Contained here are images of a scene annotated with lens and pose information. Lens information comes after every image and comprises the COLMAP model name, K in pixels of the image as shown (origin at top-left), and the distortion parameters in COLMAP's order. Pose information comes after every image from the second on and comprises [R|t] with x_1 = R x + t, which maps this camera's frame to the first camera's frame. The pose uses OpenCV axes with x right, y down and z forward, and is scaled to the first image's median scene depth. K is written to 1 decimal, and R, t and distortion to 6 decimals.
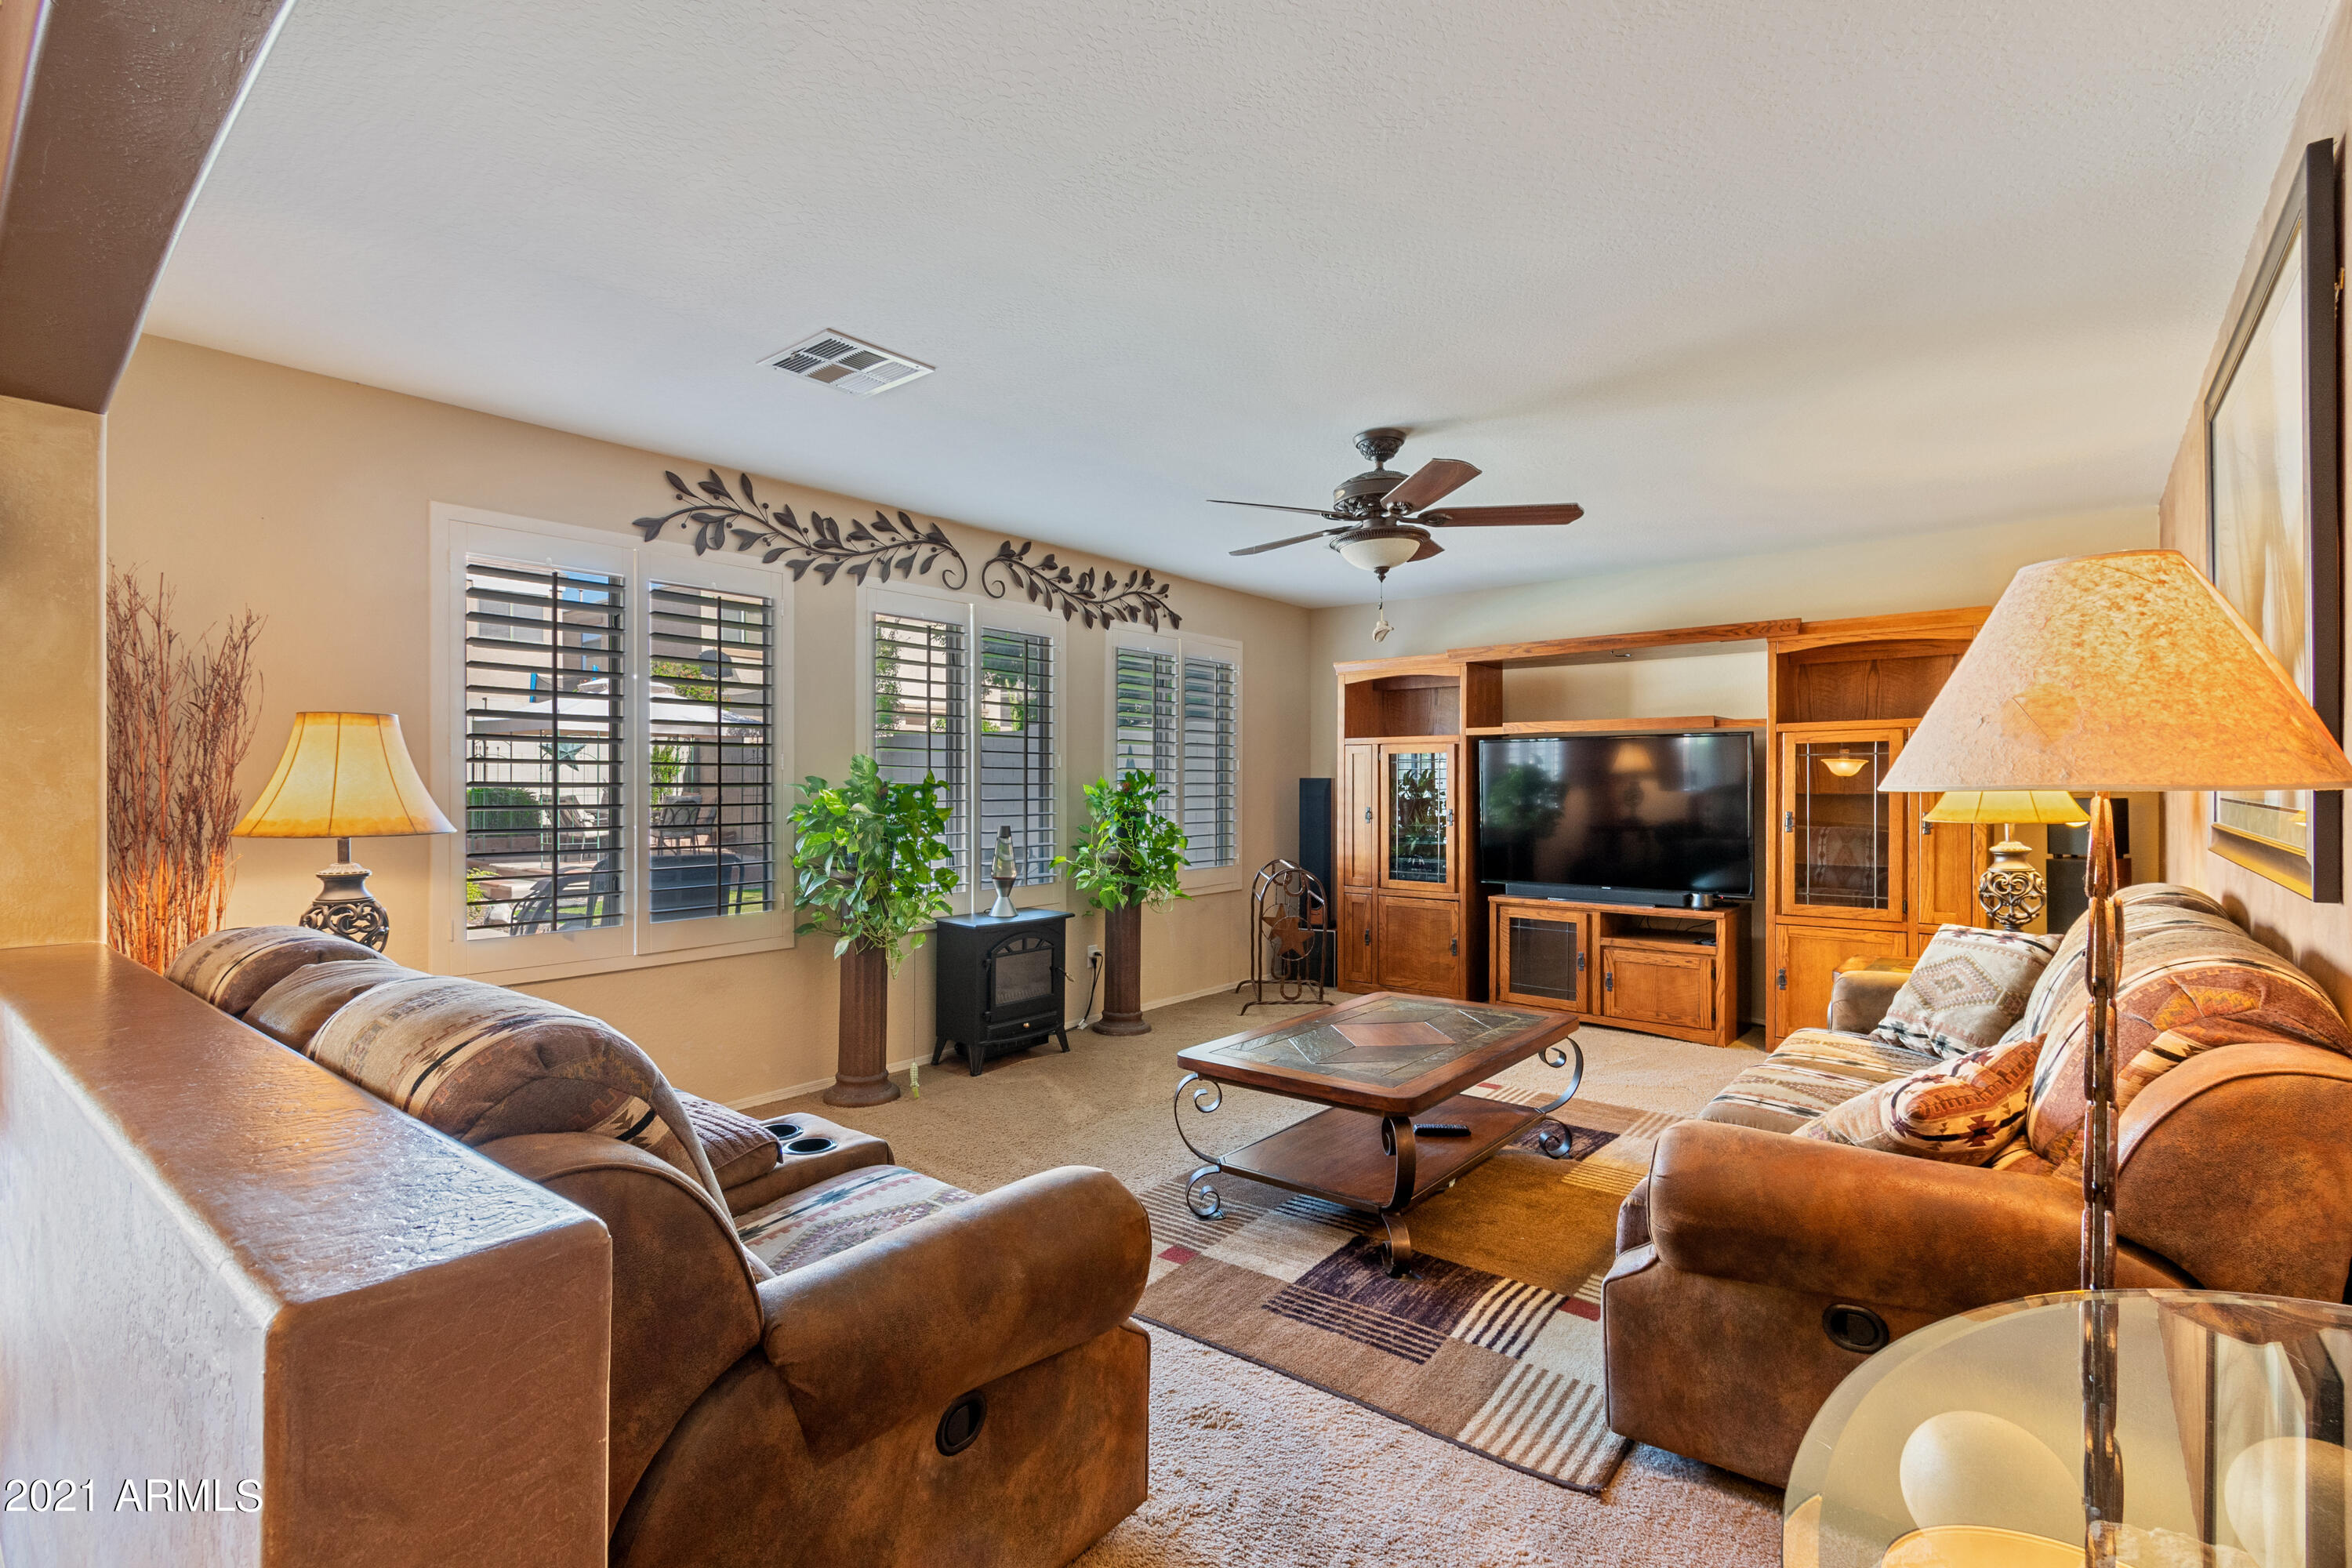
lens RADIAL K [[1075.6, 0, 1159.1], [0, 1075.6, 775.2], [0, 0, 1]] dist [0.010907, -0.000576]
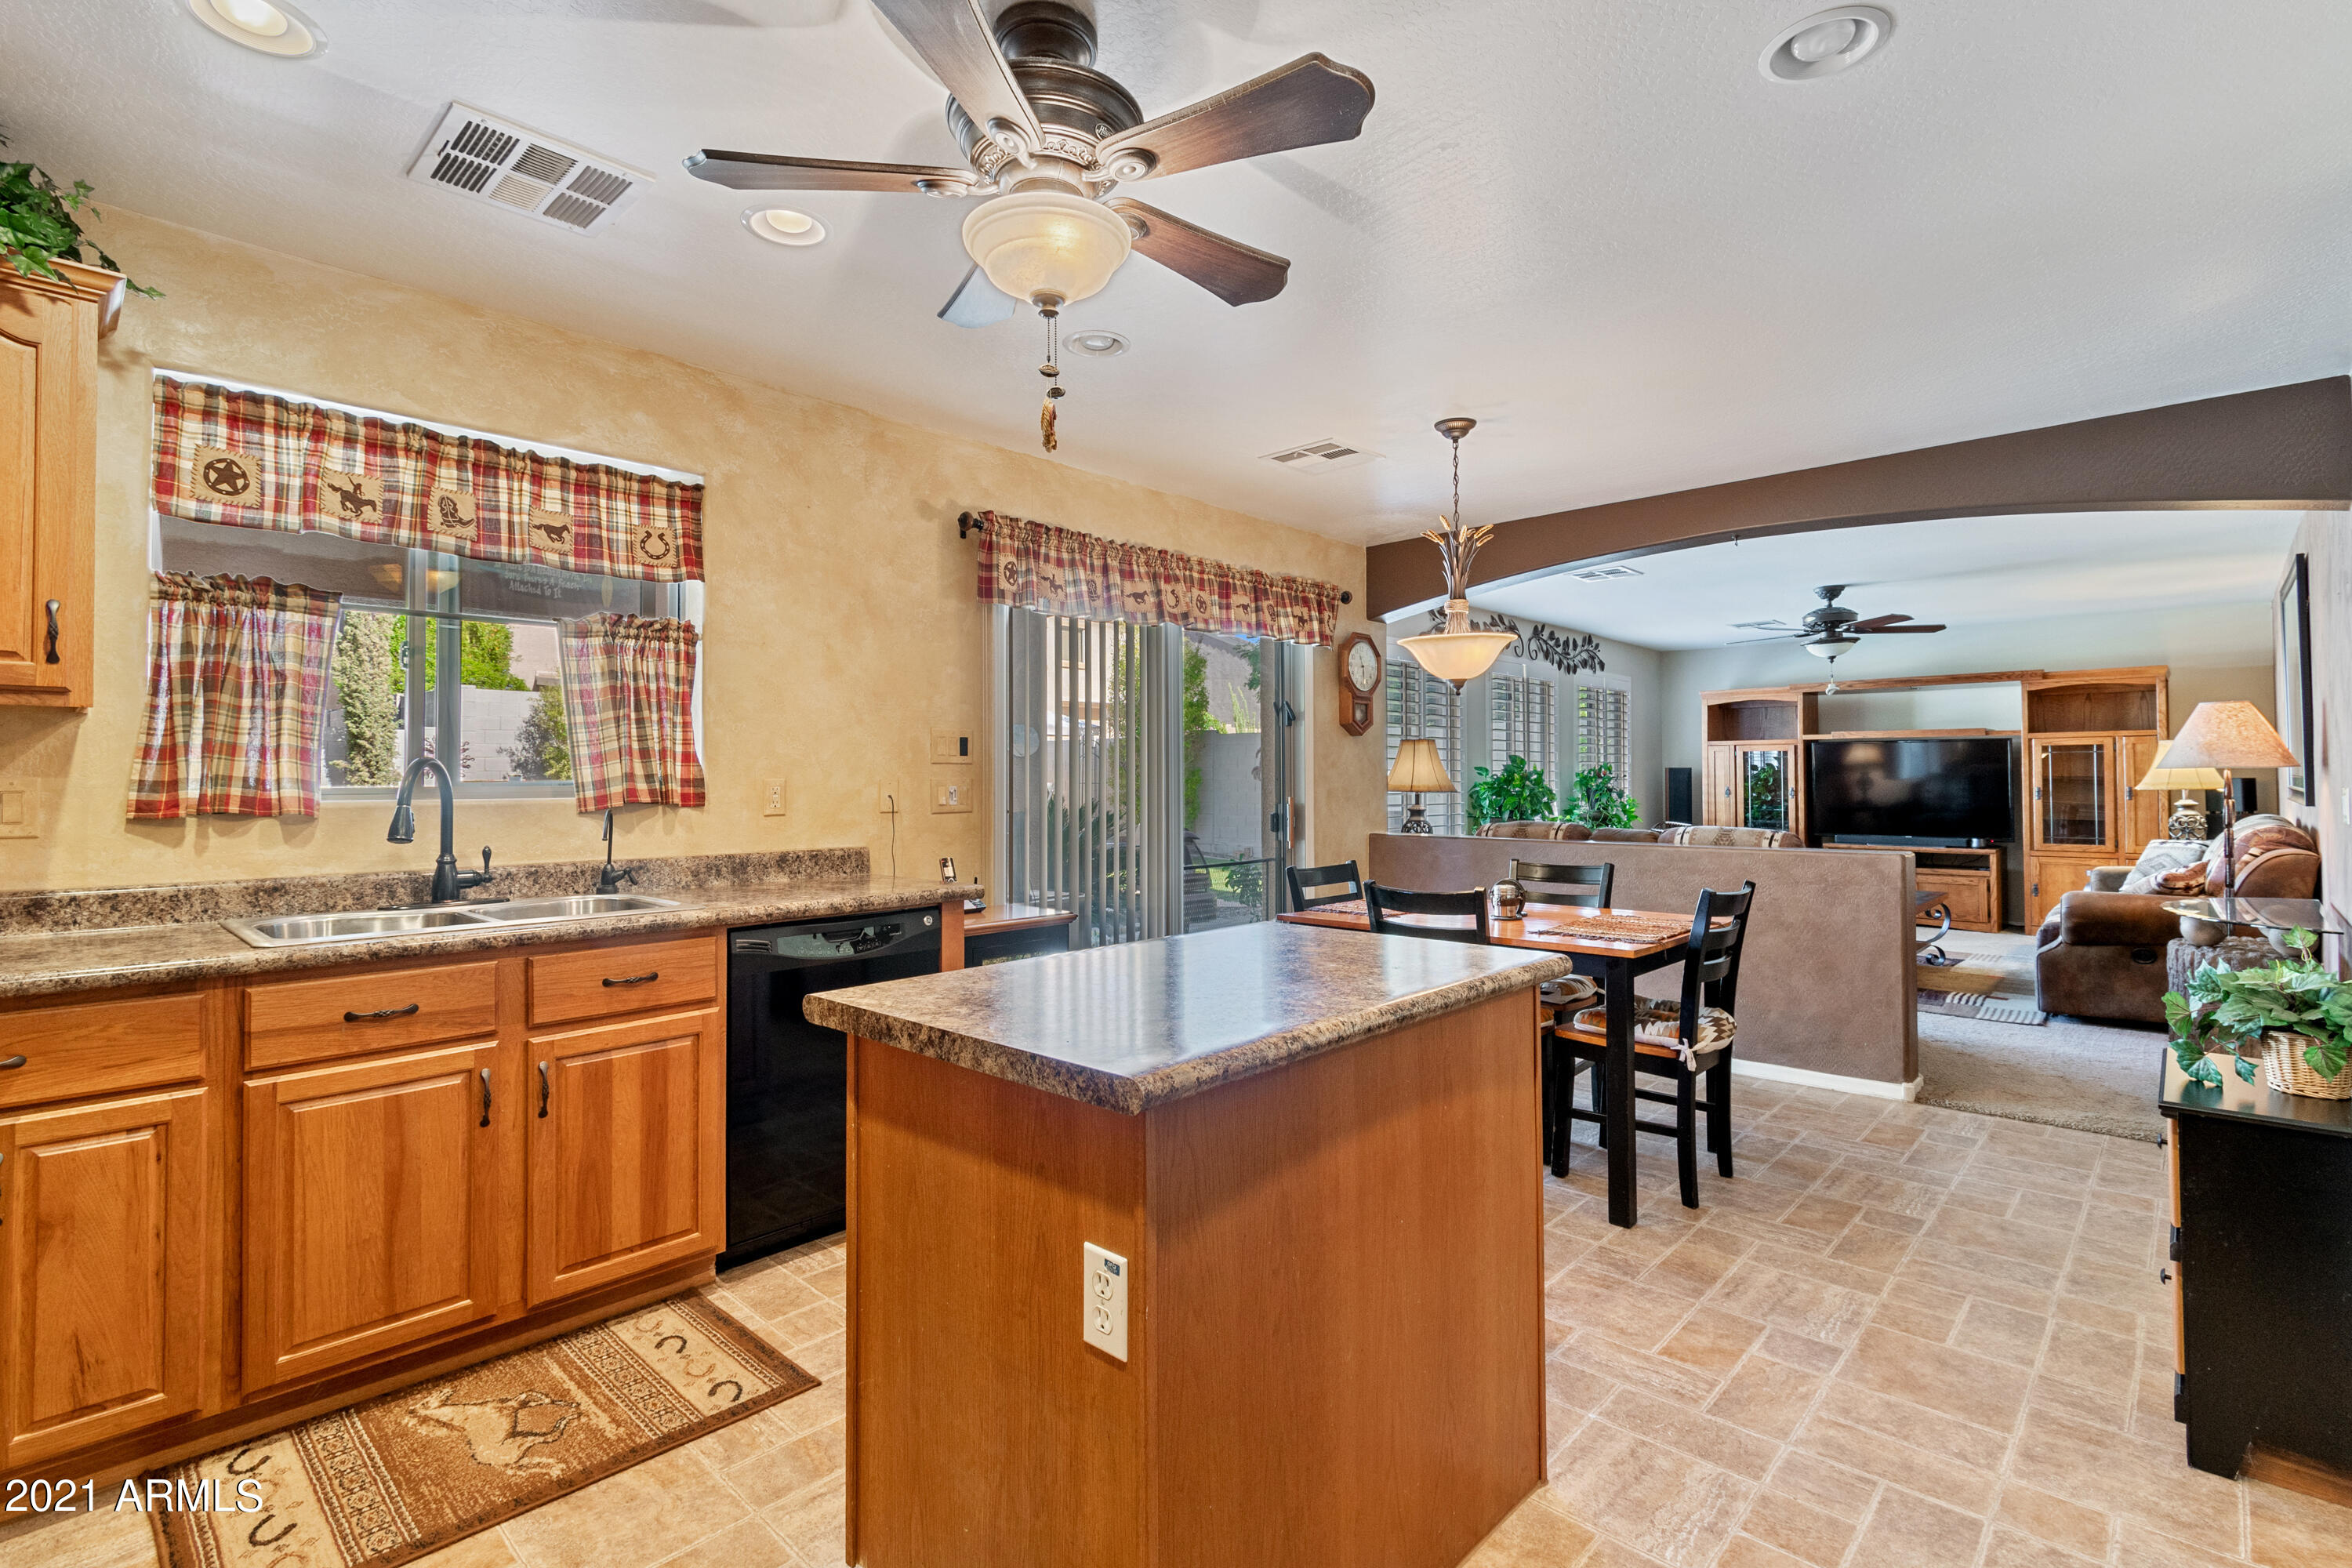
lens RADIAL K [[1075.6, 0, 1199.0], [0, 1075.6, 742.1], [0, 0, 1]] dist [0.010907, -0.000576]
pose [[0.998481, -0.004094, -0.054943, -0.589317], [0.002725, 0.999684, -0.024975, 0.002620], [0.055028, 0.024788, 0.998177, -0.702169]]
